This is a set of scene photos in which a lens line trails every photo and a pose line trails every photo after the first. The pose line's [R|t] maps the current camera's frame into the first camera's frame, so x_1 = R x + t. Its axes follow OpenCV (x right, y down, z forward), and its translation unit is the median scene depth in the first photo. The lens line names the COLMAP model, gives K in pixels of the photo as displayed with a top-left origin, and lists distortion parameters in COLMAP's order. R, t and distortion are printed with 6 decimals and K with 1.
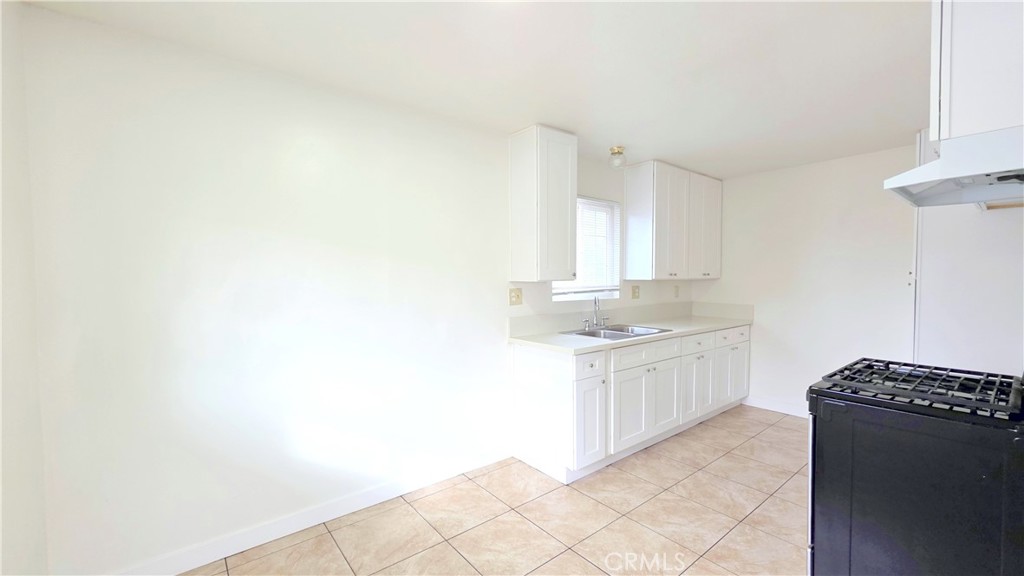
lens RADIAL K [[408.5, 0, 512.0], [0, 408.5, 288.0], [0, 0, 1]] dist [0.000887, 0.000019]
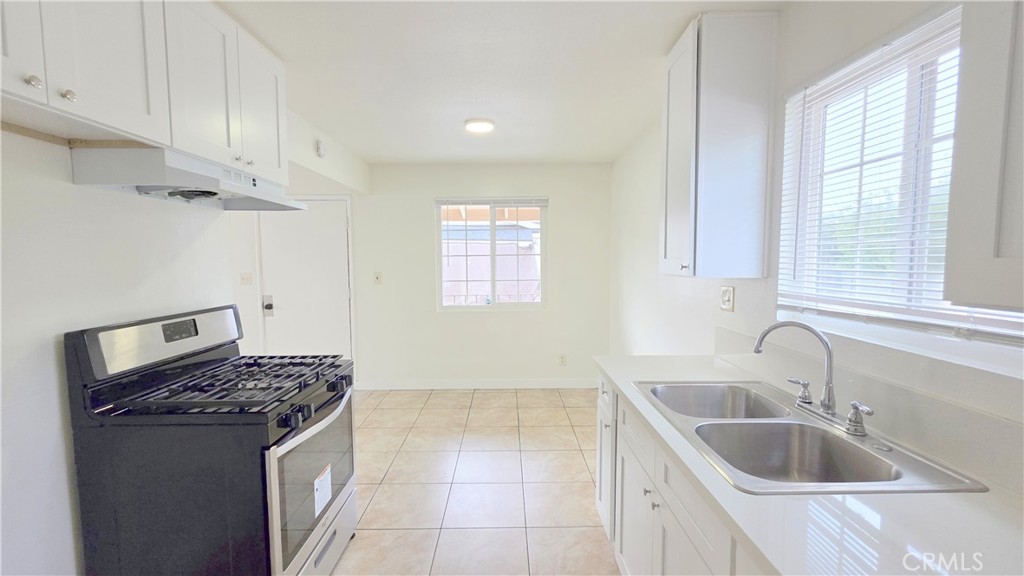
lens RADIAL K [[424.2, 0, 516.9], [0, 424.2, 292.9], [0, 0, 1]] dist [0.002199, 0.000074]
pose [[-0.608900, 0.068395, -0.790293, 0.679535], [-0.019309, 0.994703, 0.100963, -0.045900], [0.793012, 0.076736, -0.604354, 1.025319]]
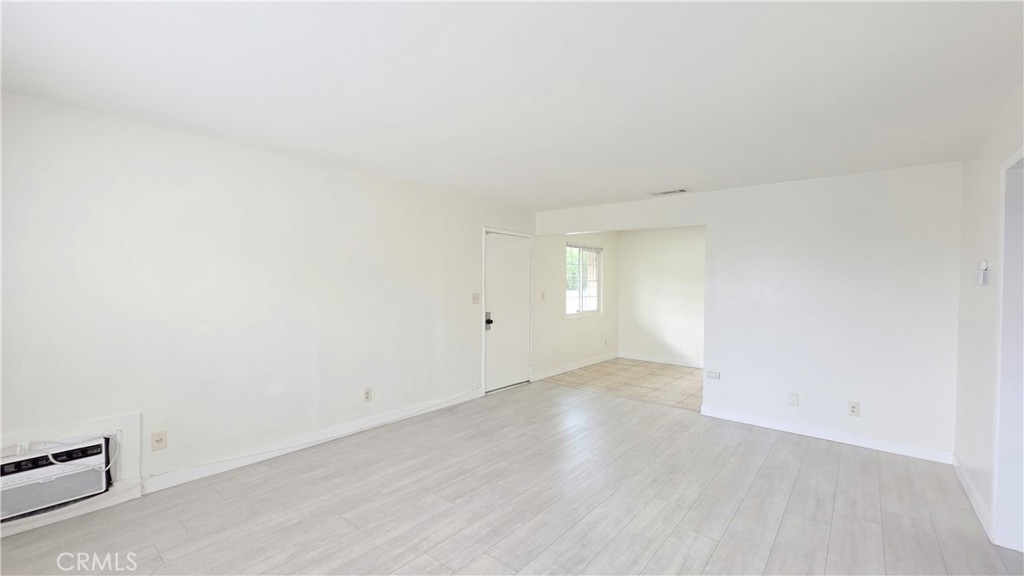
lens RADIAL K [[424.2, 0, 516.9], [0, 424.2, 292.9], [0, 0, 1]] dist [0.002199, 0.000074]
pose [[0.207299, 0.022879, -0.978010, 1.625084], [-0.036042, 0.999226, 0.015735, 0.009052], [0.977613, 0.031988, 0.207963, -0.557008]]
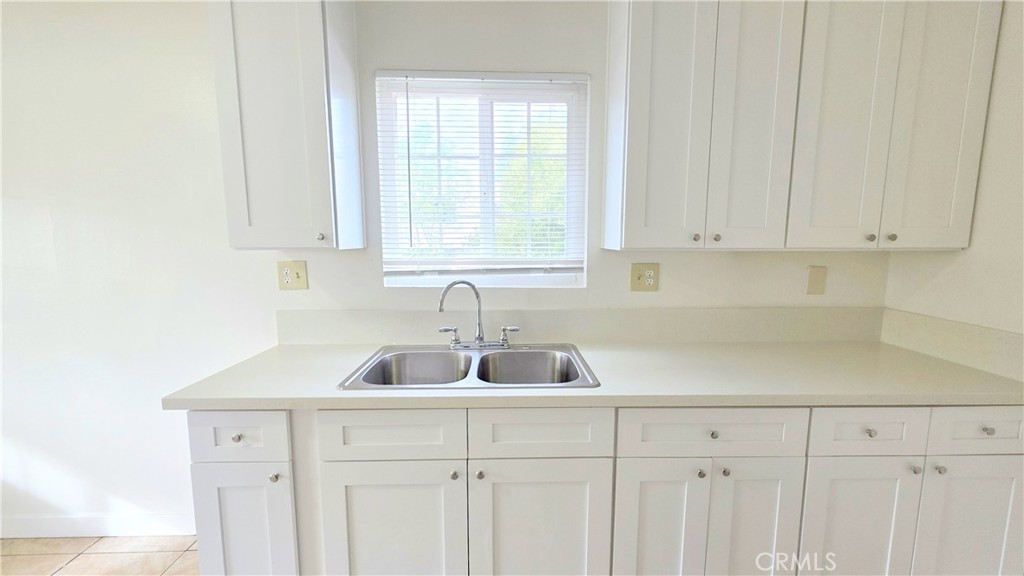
lens RADIAL K [[424.2, 0, 516.9], [0, 424.2, 292.9], [0, 0, 1]] dist [0.002199, 0.000074]
pose [[0.797754, 0.080103, -0.597638, 0.553801], [-0.021415, 0.994275, 0.104679, -0.021152], [0.602602, -0.070710, 0.794903, 0.639635]]
